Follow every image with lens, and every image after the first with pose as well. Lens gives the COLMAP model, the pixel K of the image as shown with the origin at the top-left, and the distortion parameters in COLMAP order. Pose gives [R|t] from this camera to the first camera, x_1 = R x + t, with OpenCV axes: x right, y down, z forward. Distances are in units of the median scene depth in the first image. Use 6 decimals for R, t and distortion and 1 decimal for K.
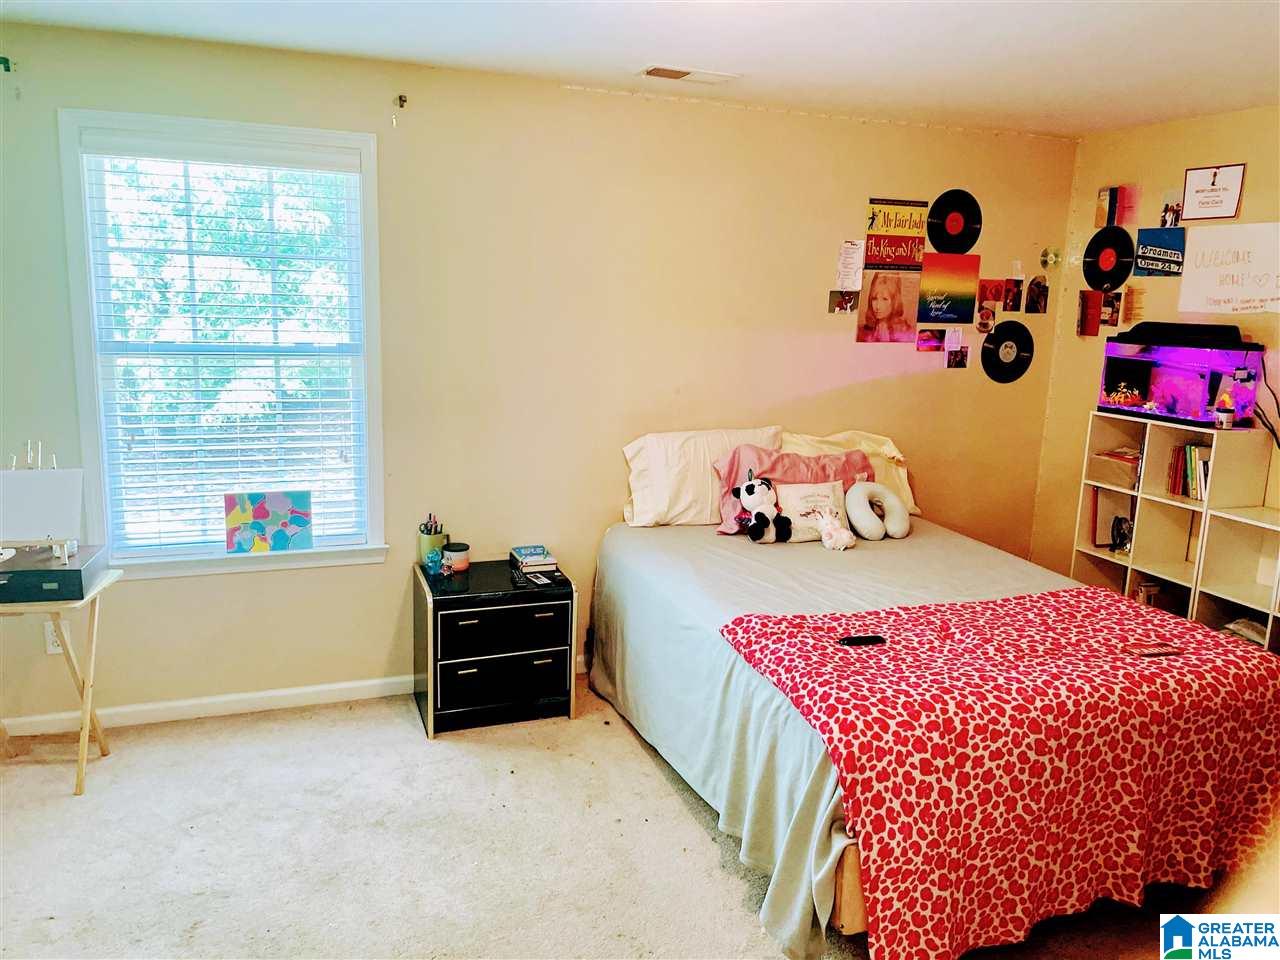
lens RADIAL K [[974.6, 0, 641.5], [0, 974.6, 475.9], [0, 0, 1]] dist [0.000626, -0.002474]
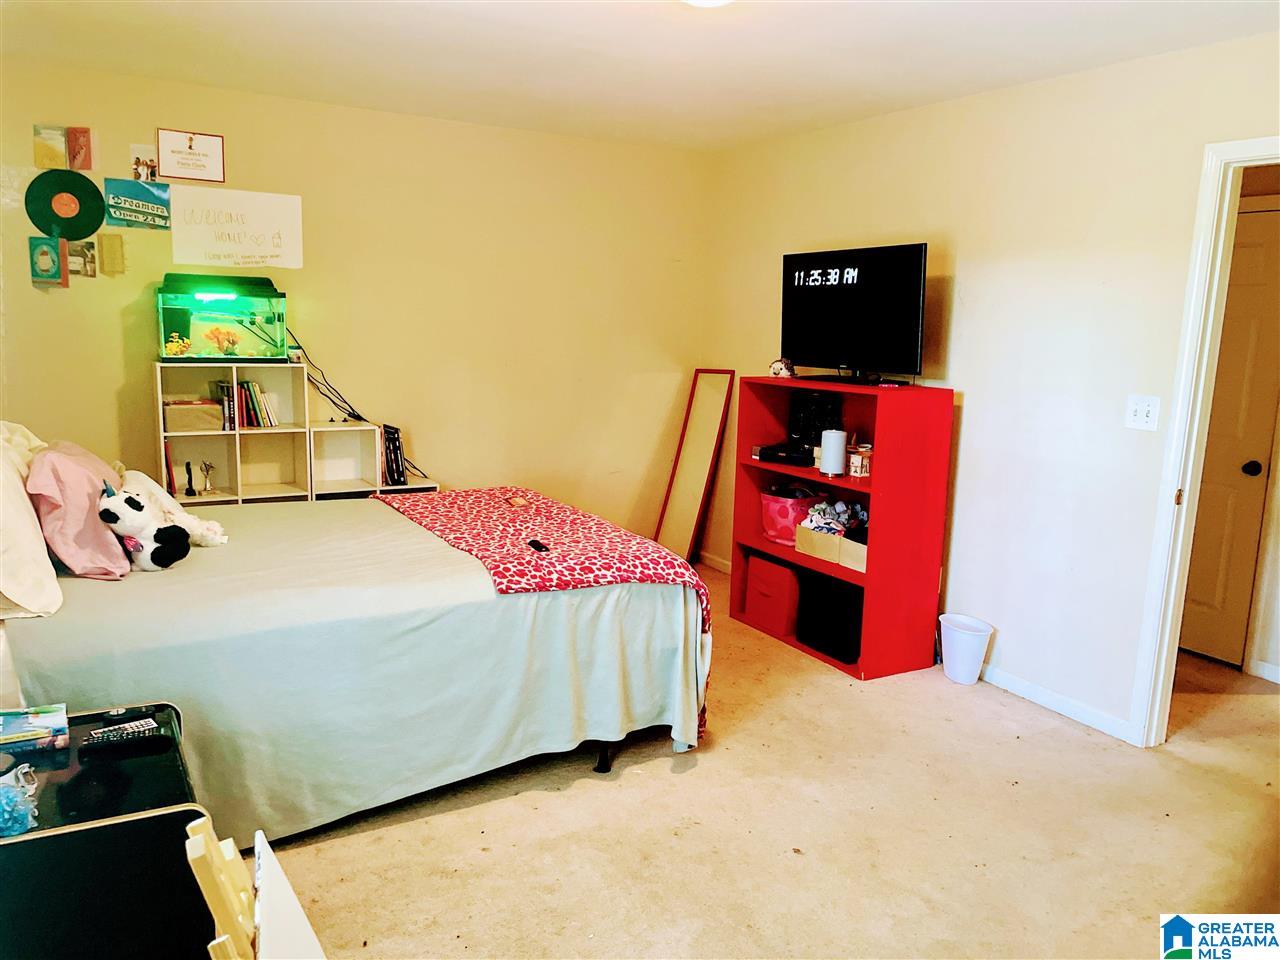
lens RADIAL K [[974.6, 0, 641.9], [0, 974.6, 485.8], [0, 0, 1]] dist [0.000626, -0.002474]
pose [[-0.201886, -0.201931, 0.958366, -0.630664], [0.143996, 0.961762, 0.232980, -0.109566], [-0.968766, 0.185036, -0.165089, 0.725542]]
